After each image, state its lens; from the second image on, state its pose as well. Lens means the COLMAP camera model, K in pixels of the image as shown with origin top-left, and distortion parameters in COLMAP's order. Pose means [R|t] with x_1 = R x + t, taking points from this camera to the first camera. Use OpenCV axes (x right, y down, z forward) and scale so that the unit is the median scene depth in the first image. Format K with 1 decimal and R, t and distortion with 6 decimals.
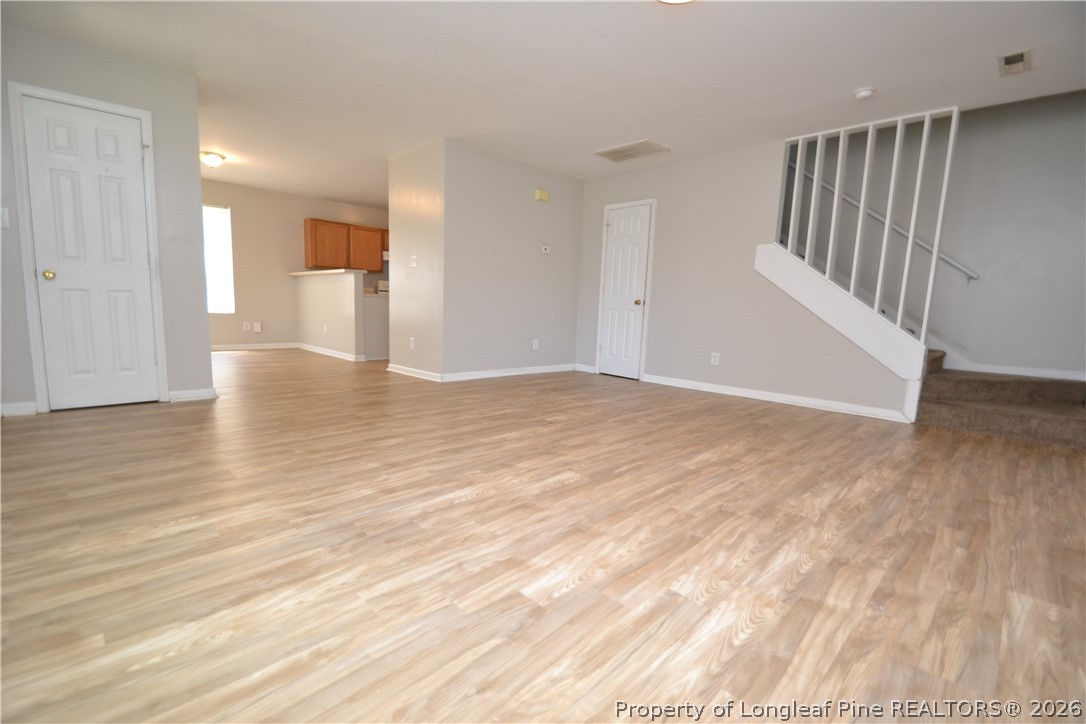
lens RADIAL K [[484.7, 0, 533.5], [0, 484.7, 363.0], [0, 0, 1]] dist [0.009083, -0.014664]
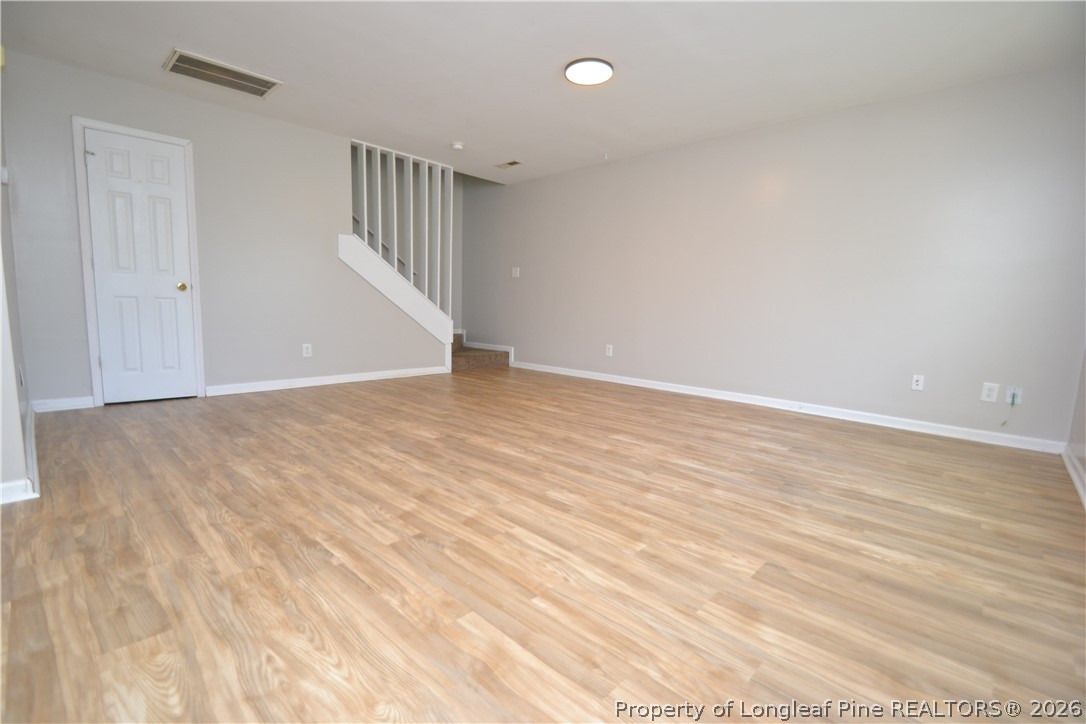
lens RADIAL K [[484.7, 0, 533.5], [0, 484.7, 363.0], [0, 0, 1]] dist [0.009083, -0.014664]
pose [[-0.028700, -0.152472, 0.987891, -1.057094], [0.091492, 0.983749, 0.154491, -0.167873], [-0.995392, 0.094818, -0.014284, 1.101200]]
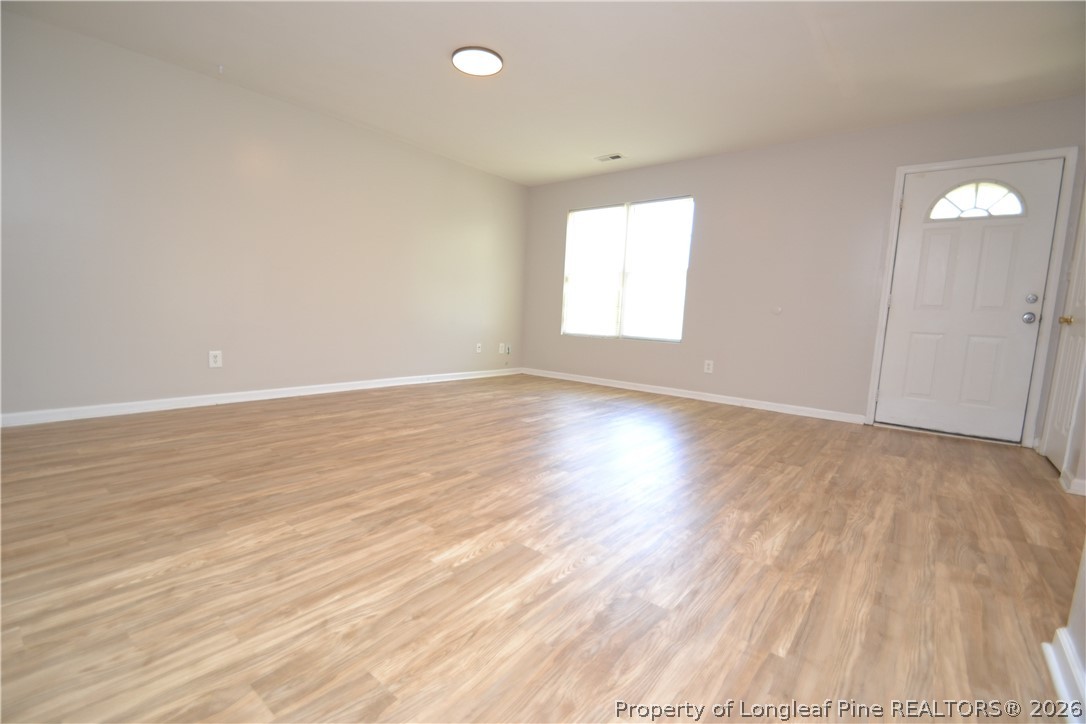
lens RADIAL K [[484.7, 0, 533.5], [0, 484.7, 363.0], [0, 0, 1]] dist [0.009083, -0.014664]
pose [[-0.990808, -0.067820, -0.117043, 0.221965], [-0.092688, 0.970577, 0.222238, -0.256911], [0.098527, 0.231044, -0.967942, 2.192163]]
